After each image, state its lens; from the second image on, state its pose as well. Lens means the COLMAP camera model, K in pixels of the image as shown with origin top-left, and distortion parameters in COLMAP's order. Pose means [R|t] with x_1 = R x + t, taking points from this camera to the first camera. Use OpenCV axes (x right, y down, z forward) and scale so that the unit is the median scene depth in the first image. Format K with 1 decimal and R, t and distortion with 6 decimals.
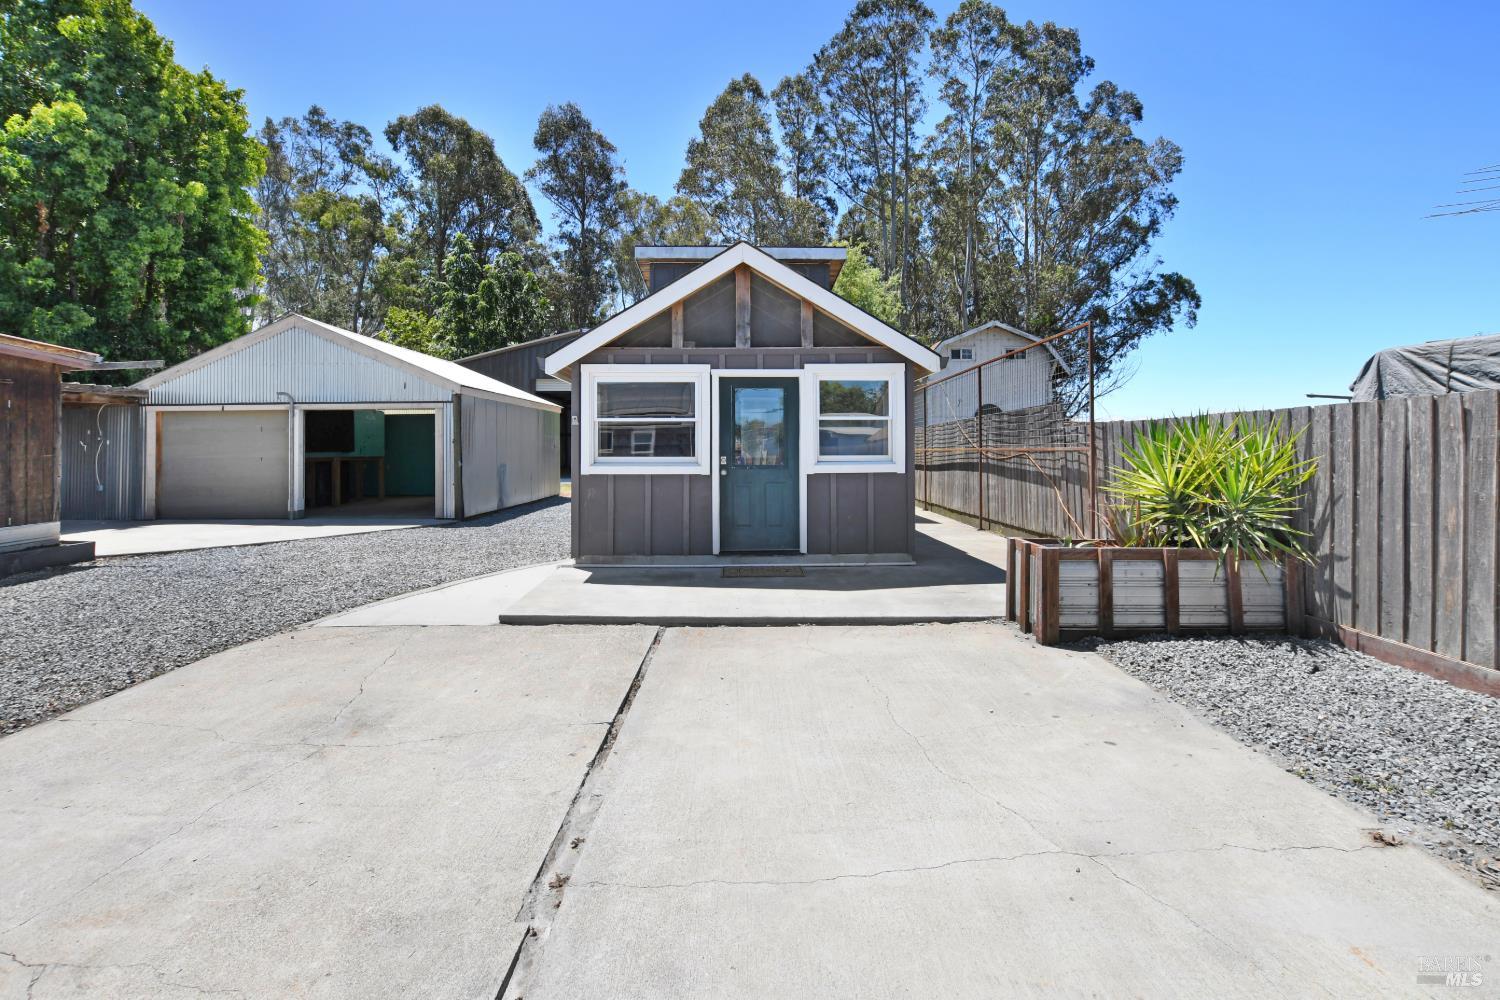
lens RADIAL K [[646.0, 0, 748.4], [0, 646.0, 440.9], [0, 0, 1]] dist [-0.000743, -0.000023]
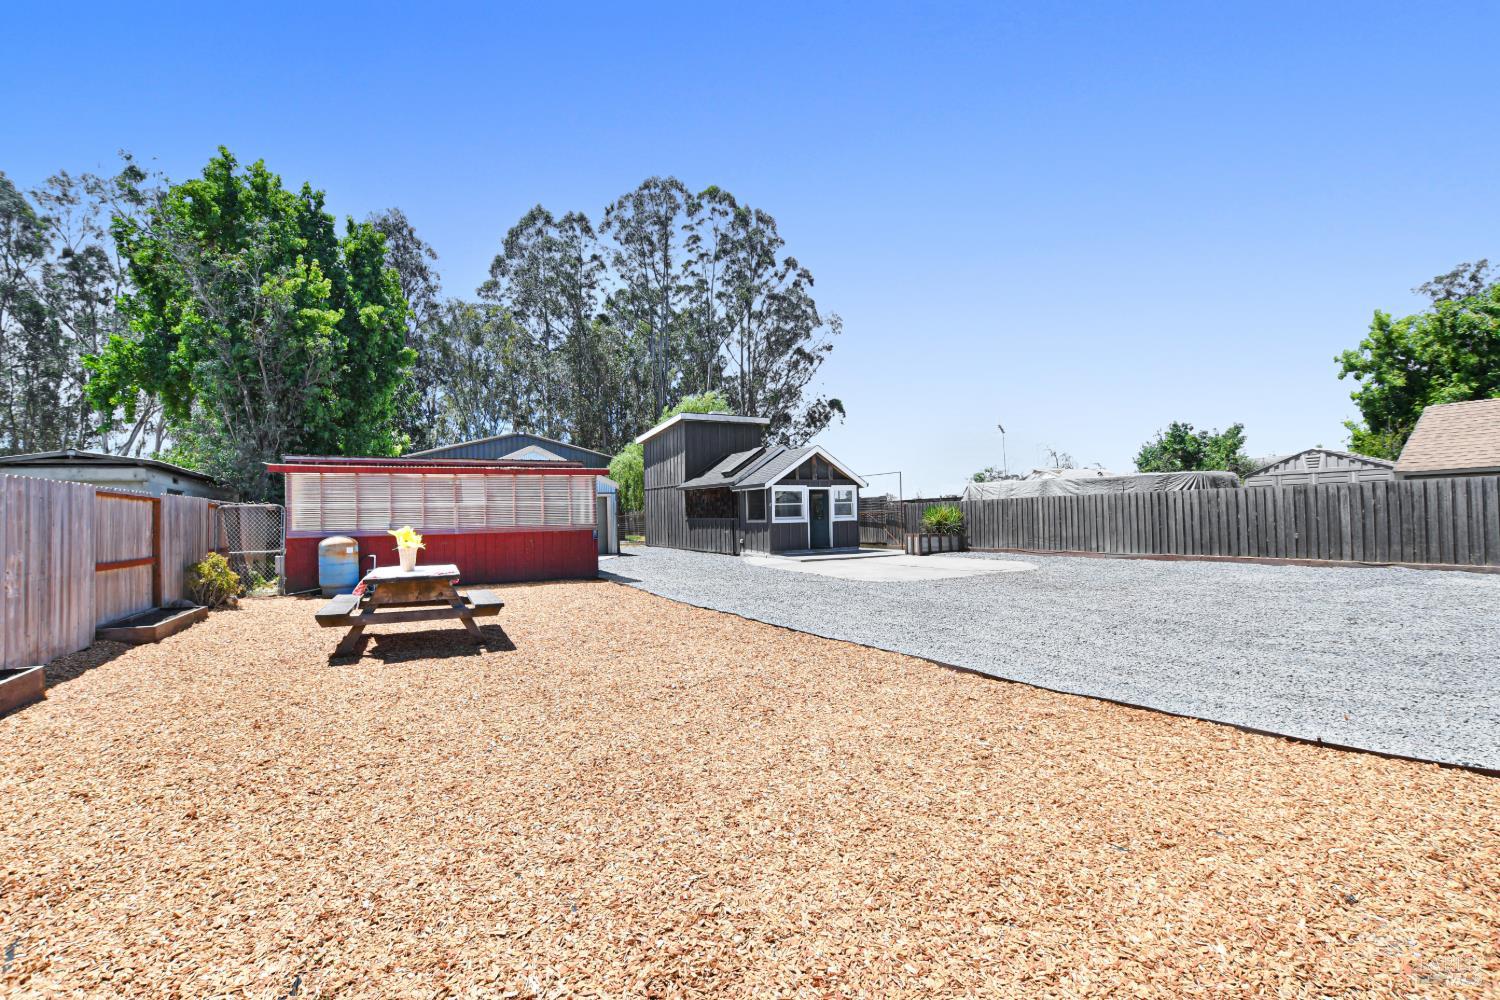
lens RADIAL K [[658.7, 0, 750.0], [0, 658.7, 500.0], [0, 0, 1]] dist [0.000272, 0.000011]
pose [[0.874292, -0.007938, 0.485335, -1.723669], [0.019652, 0.999625, -0.019051, 0.001128], [-0.485002, 0.026194, 0.874121, -1.487672]]
